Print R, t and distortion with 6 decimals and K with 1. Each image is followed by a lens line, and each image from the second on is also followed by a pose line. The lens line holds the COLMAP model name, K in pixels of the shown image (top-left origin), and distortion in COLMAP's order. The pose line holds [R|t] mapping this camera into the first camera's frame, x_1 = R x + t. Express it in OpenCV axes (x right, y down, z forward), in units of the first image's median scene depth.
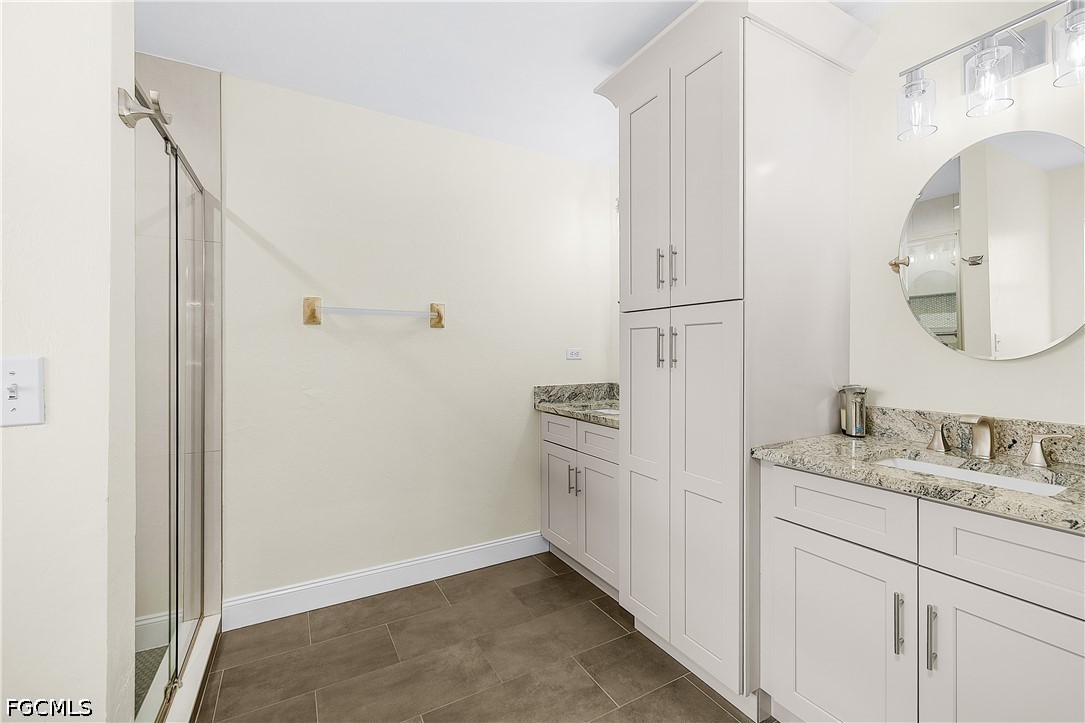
lens RADIAL K [[464.2, 0, 544.7], [0, 464.2, 357.0], [0, 0, 1]] dist [0.000469, 0.000844]
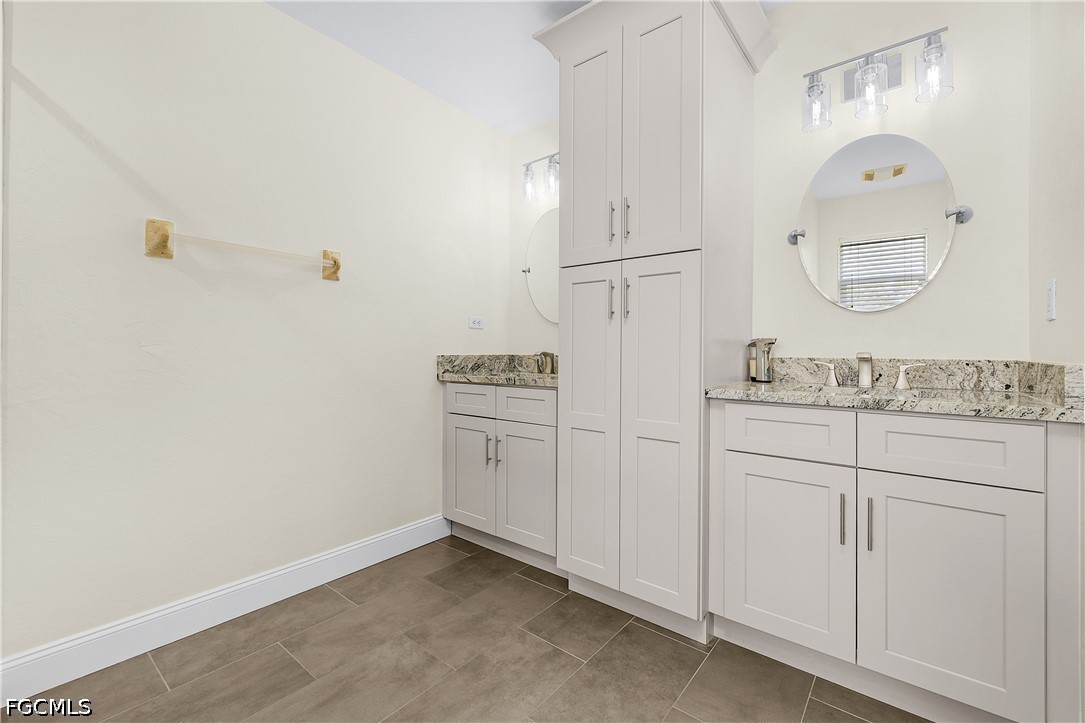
lens RADIAL K [[464.2, 0, 546.0], [0, 464.2, 357.0], [0, 0, 1]] dist [0.000469, 0.000844]
pose [[0.928259, 0.005264, 0.371898, -0.256266], [-0.003873, 0.999982, -0.004486, 0.109363], [-0.371915, 0.002724, 0.928263, 0.115896]]
